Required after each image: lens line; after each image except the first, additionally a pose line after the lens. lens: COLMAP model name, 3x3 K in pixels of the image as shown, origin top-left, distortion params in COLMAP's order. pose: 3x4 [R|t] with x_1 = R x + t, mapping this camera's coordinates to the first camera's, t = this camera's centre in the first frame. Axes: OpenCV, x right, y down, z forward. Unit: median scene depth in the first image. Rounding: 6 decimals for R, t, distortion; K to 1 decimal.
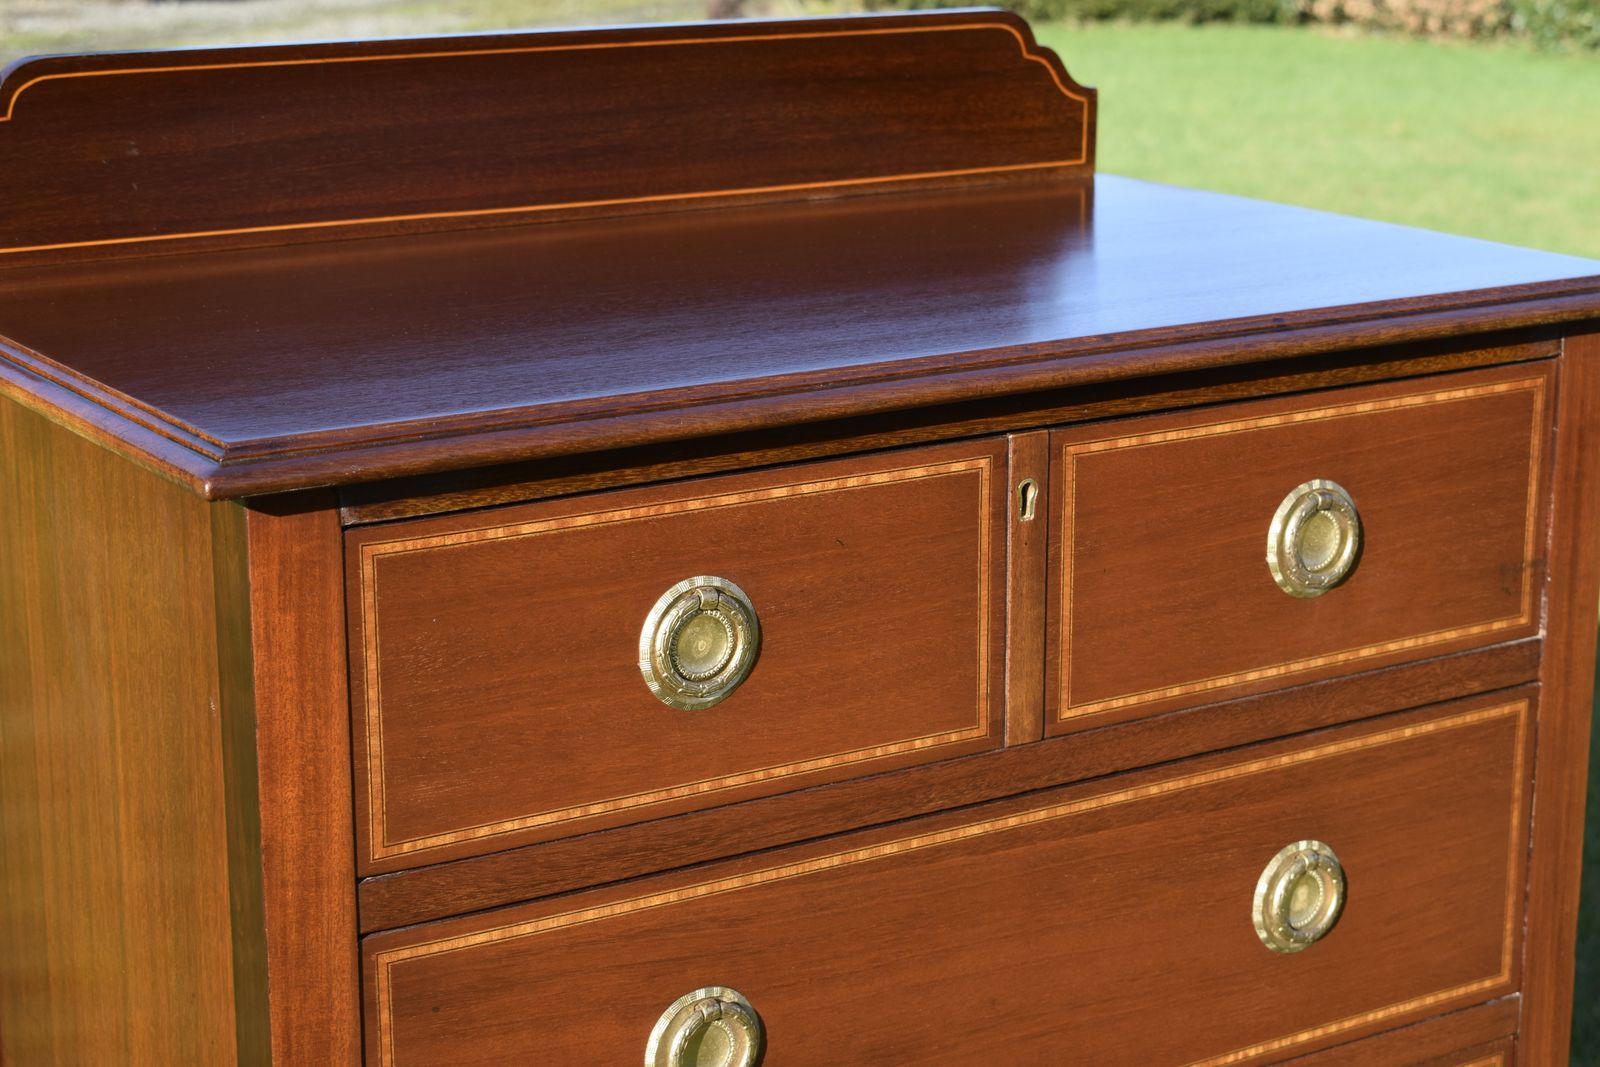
lens RADIAL K [[3056.0, 0, 822.0], [0, 3056.0, 533.0], [0, 0, 1]] dist [-0.024626, -0.064717]
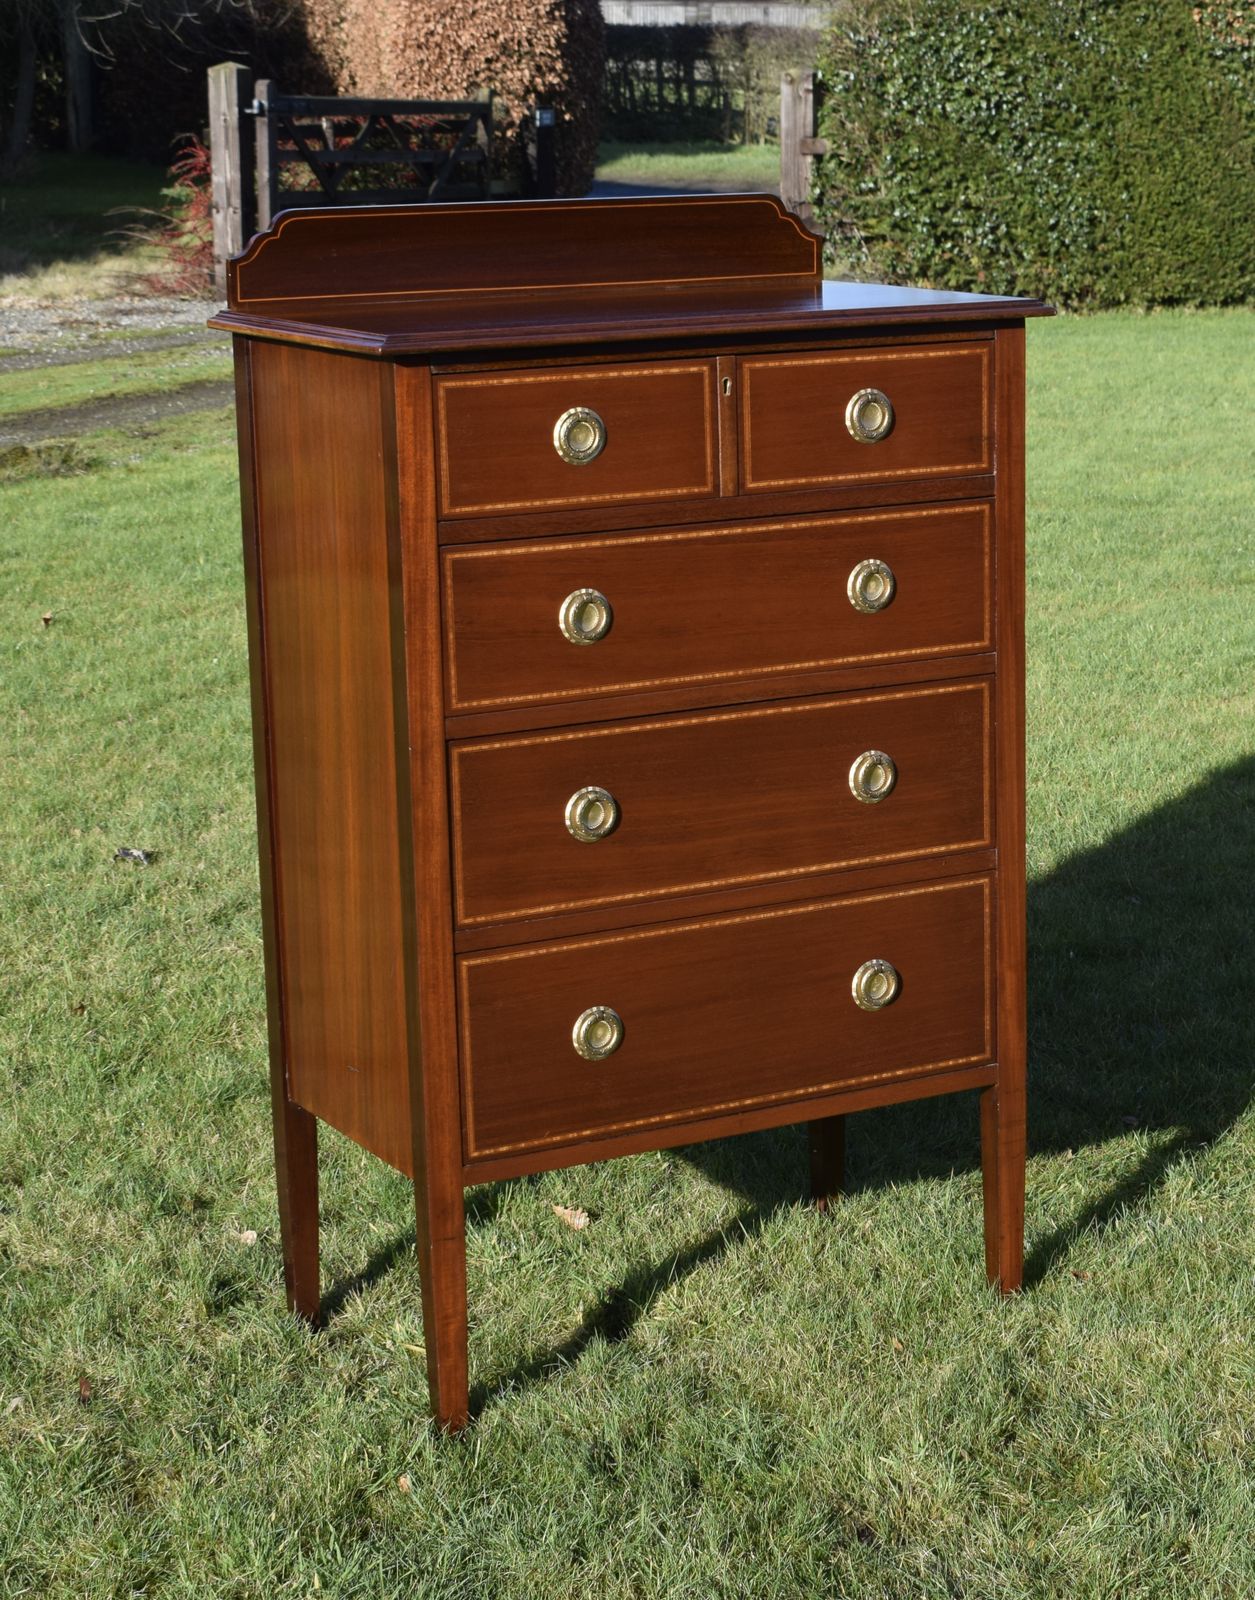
lens RADIAL K [[3339.1, 0, 852.4], [0, 3339.1, 806.4], [0, 0, 1]] dist [-0.008305, -0.116226]
pose [[0.999494, -0.007575, -0.030909, 0.233984], [0.006750, 0.999620, -0.026724, 0.368642], [0.031099, 0.026502, 0.999165, -1.485918]]
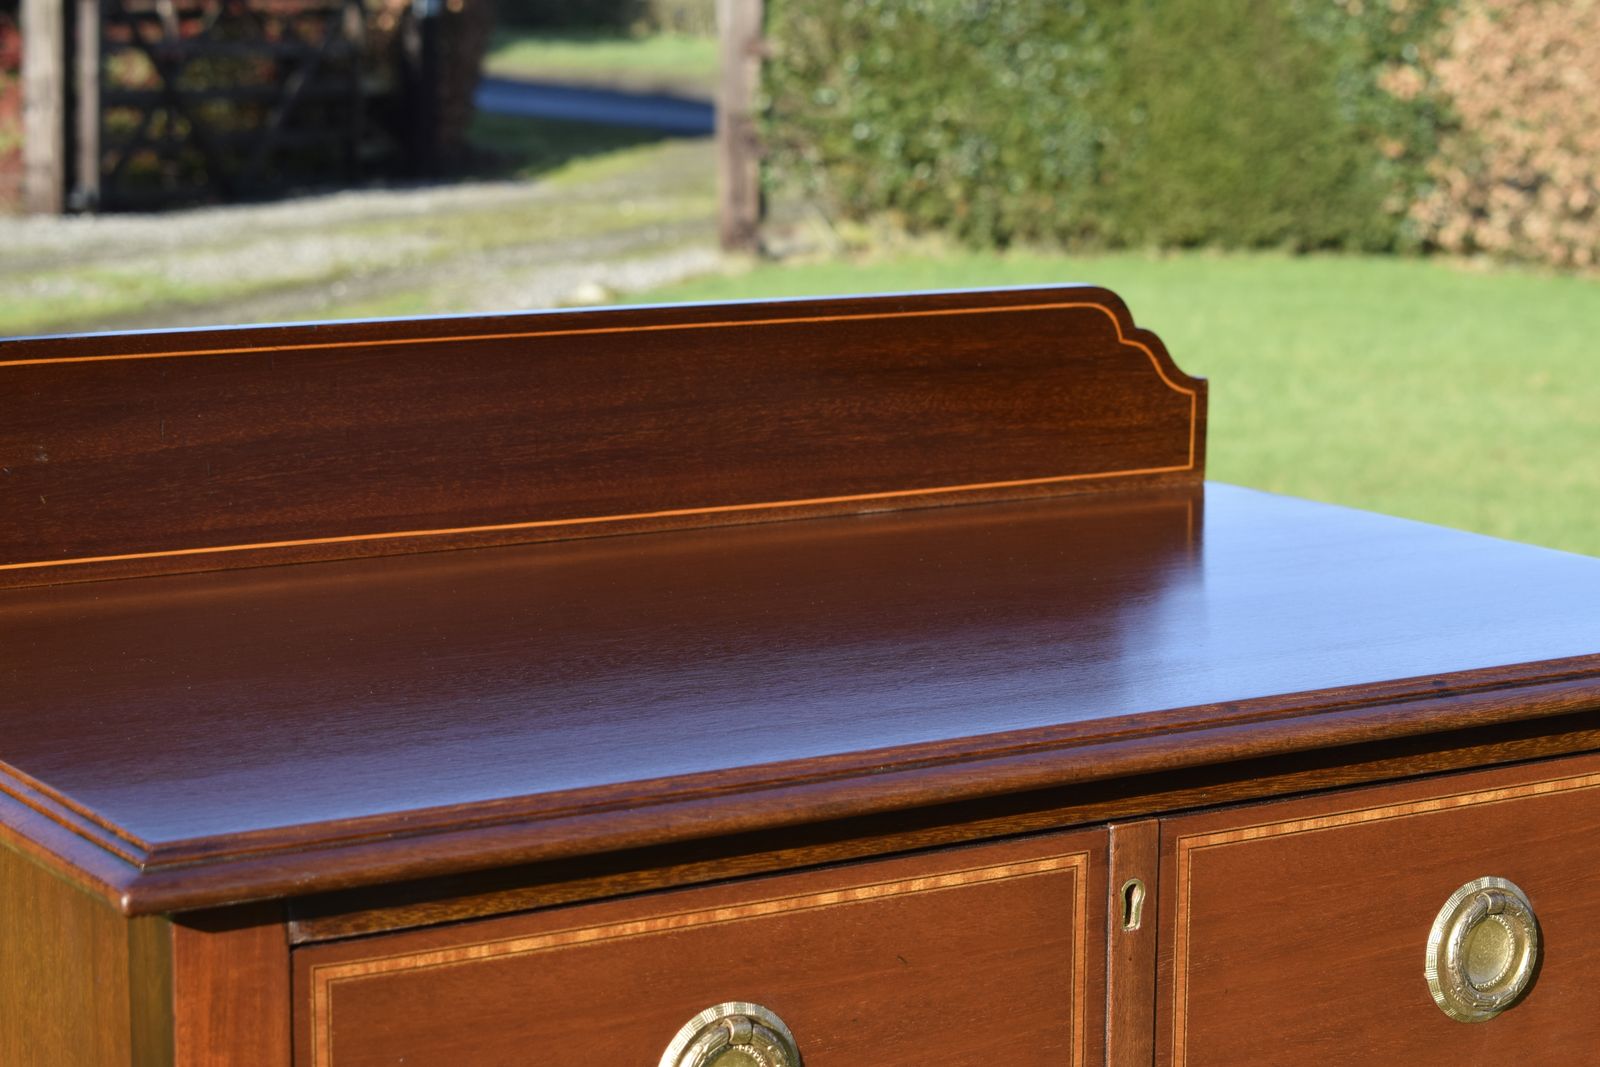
lens RADIAL K [[3649.1, 0, 830.7], [0, 3649.1, 535.6], [0, 0, 1]] dist [-0.027989, 0.011914]
pose [[0.999946, 0.008747, -0.005620, -0.008164], [-0.009196, 0.996304, -0.085400, -0.024730], [0.004852, 0.085447, 0.996331, 0.025841]]
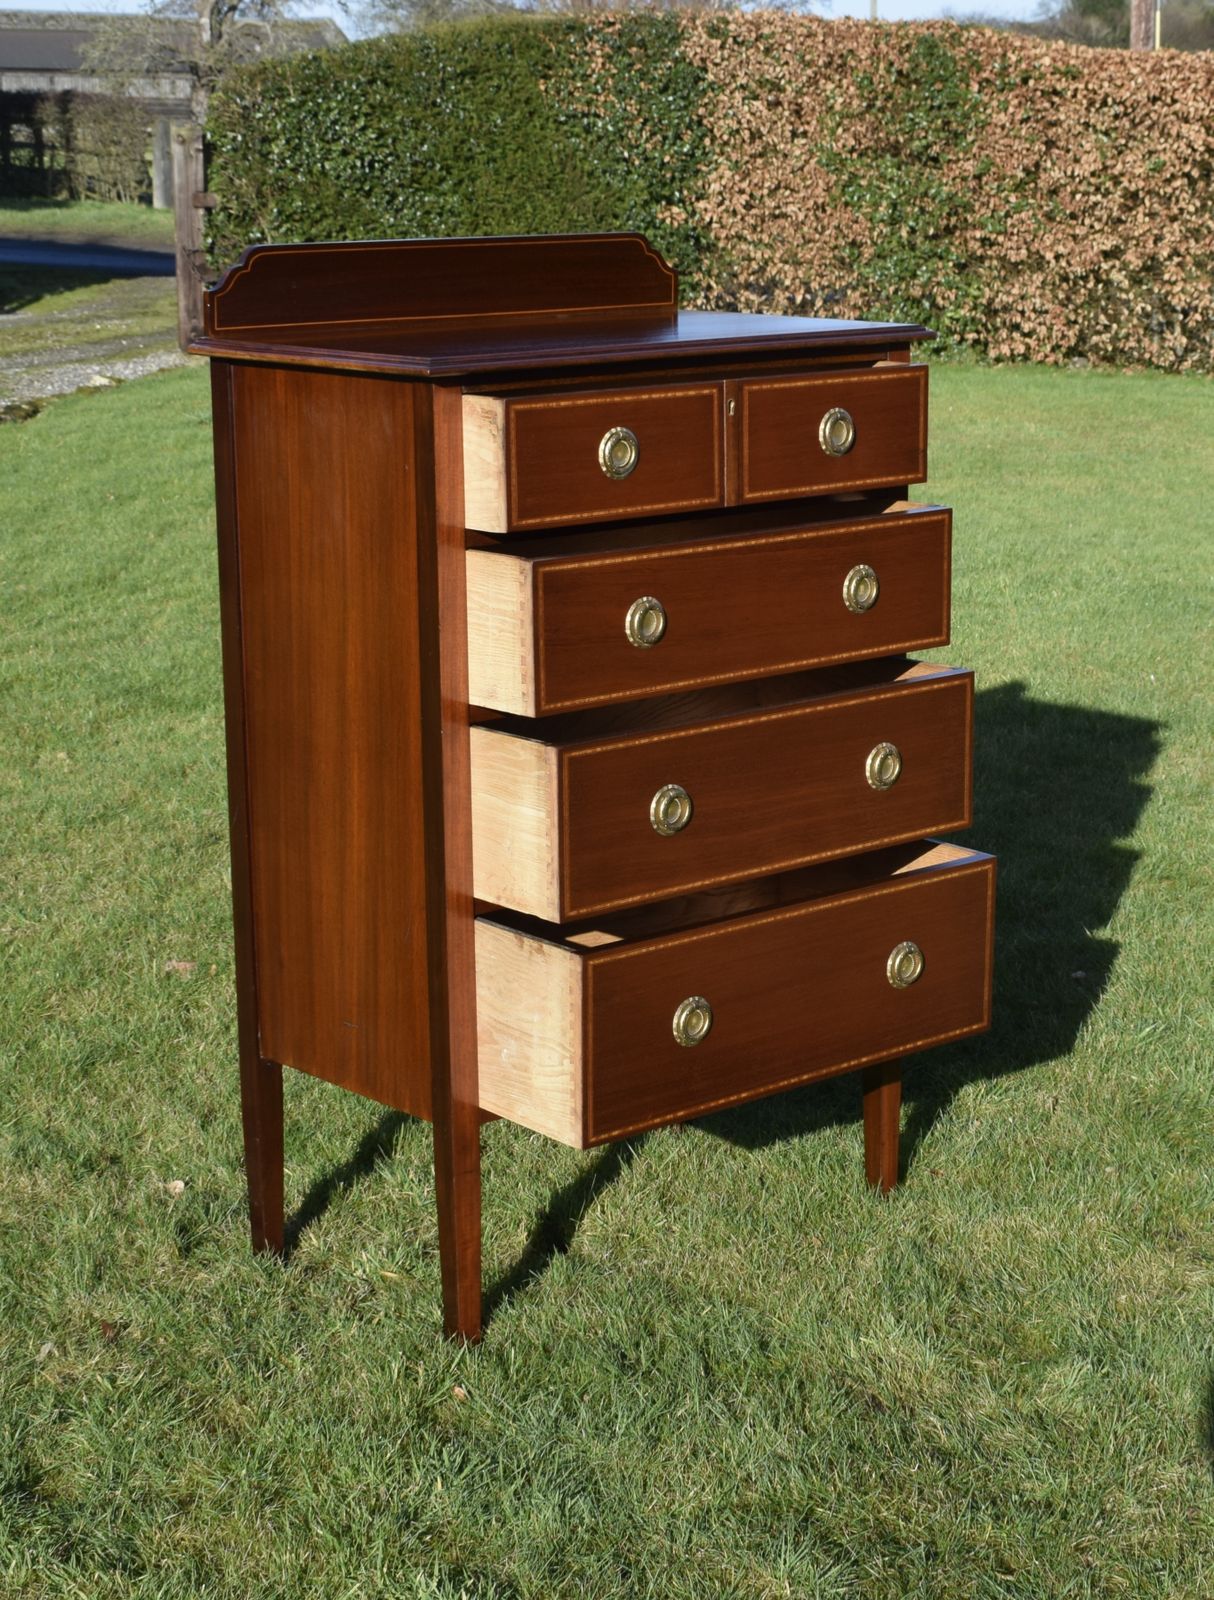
lens RADIAL K [[2931.7, 0, 725.7], [0, 2931.7, 818.1], [0, 0, 1]] dist [-0.015354, -0.037753]
pose [[0.985209, -0.045608, 0.165179, -0.324411], [0.047860, 0.998807, -0.009675, 0.362982], [-0.164540, 0.017438, 0.986216, -1.440466]]
